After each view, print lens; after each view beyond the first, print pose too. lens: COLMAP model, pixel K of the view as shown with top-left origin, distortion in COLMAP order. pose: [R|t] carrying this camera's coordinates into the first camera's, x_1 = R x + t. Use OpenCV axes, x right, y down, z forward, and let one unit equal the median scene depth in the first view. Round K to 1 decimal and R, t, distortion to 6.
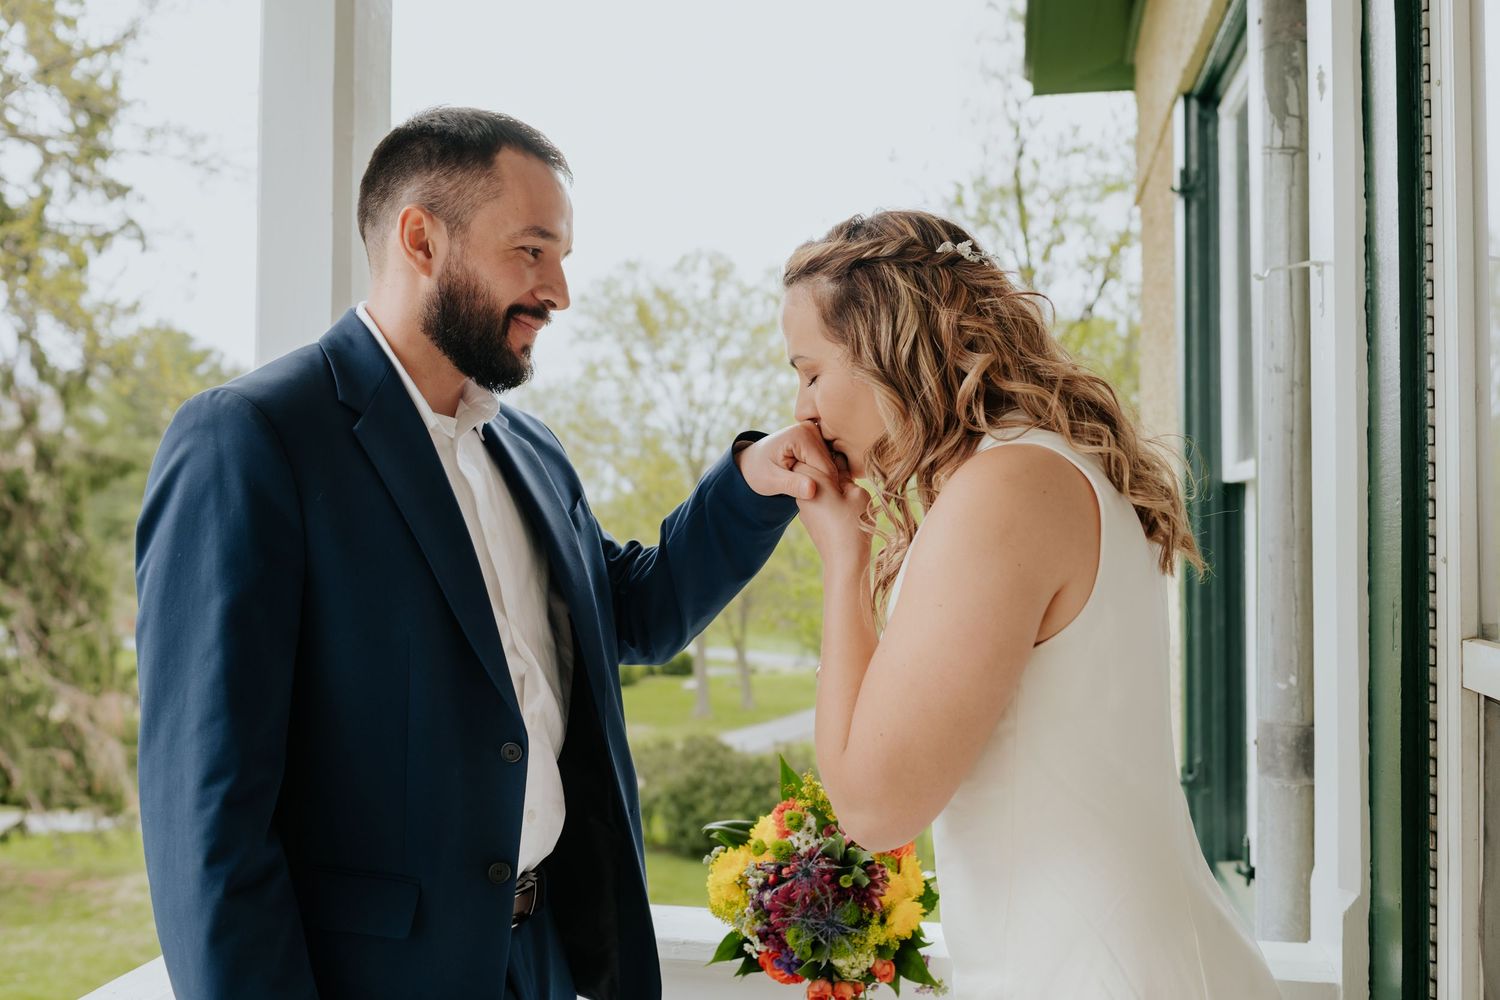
lens RADIAL K [[1357.8, 0, 748.7], [0, 1357.8, 490.0], [0, 0, 1]] dist [-0.000704, -0.045988]
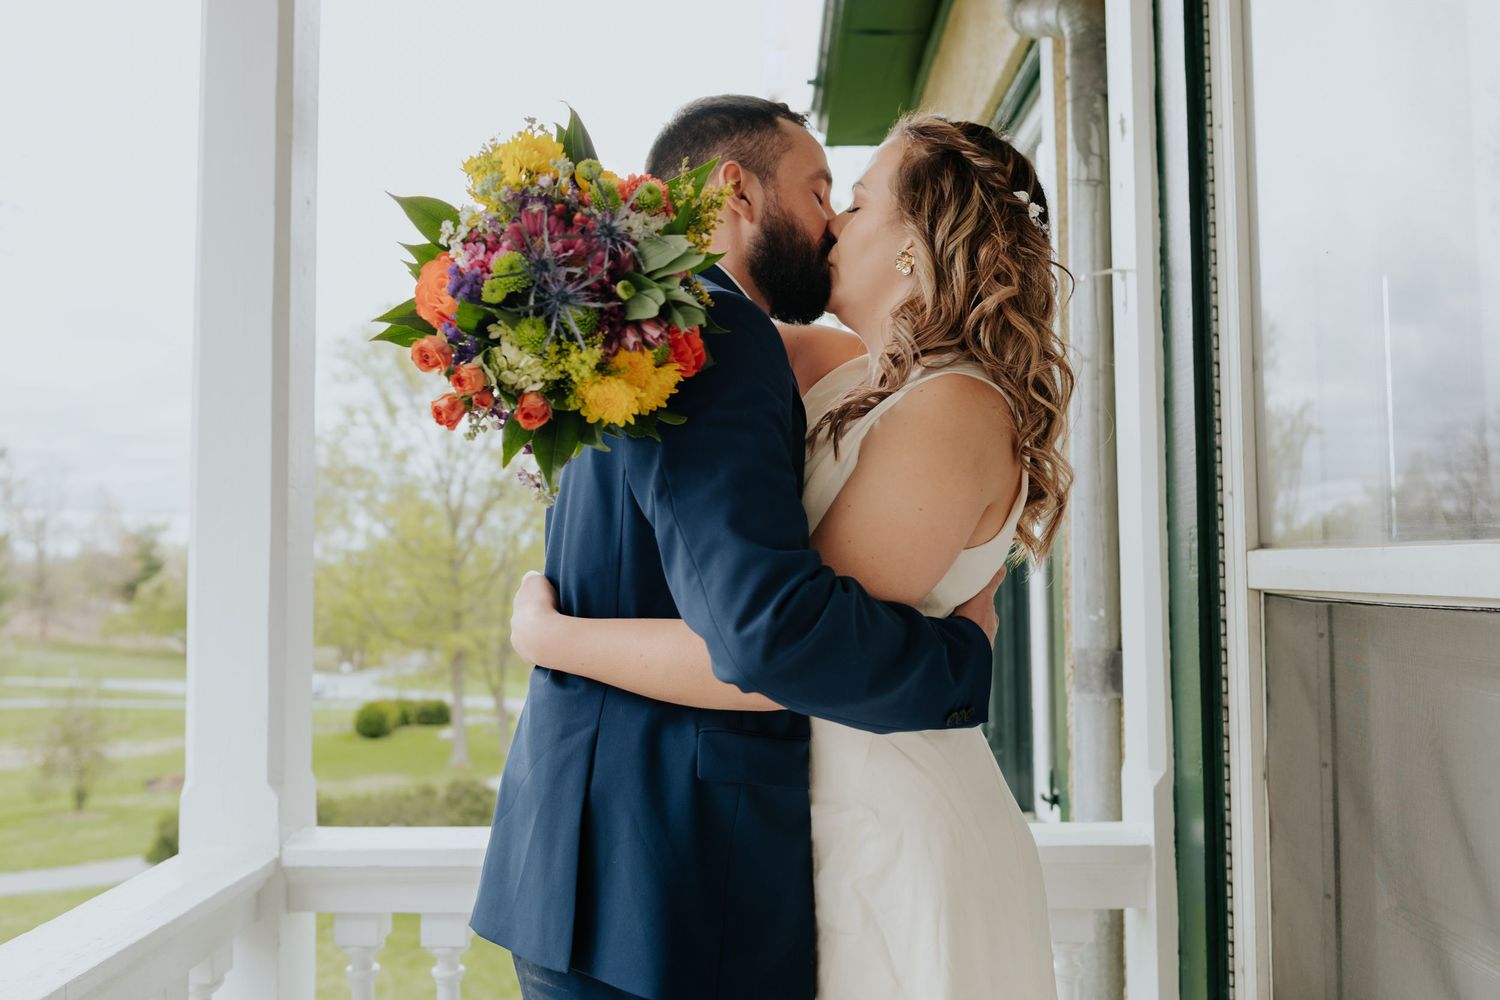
lens RADIAL K [[1357.8, 0, 749.3], [0, 1357.8, 507.9], [0, 0, 1]] dist [-0.000704, -0.045988]
pose [[0.981478, -0.002238, 0.191560, -0.152033], [0.007819, 0.999567, -0.028384, 0.081780], [-0.191414, 0.029356, 0.981070, -0.149991]]
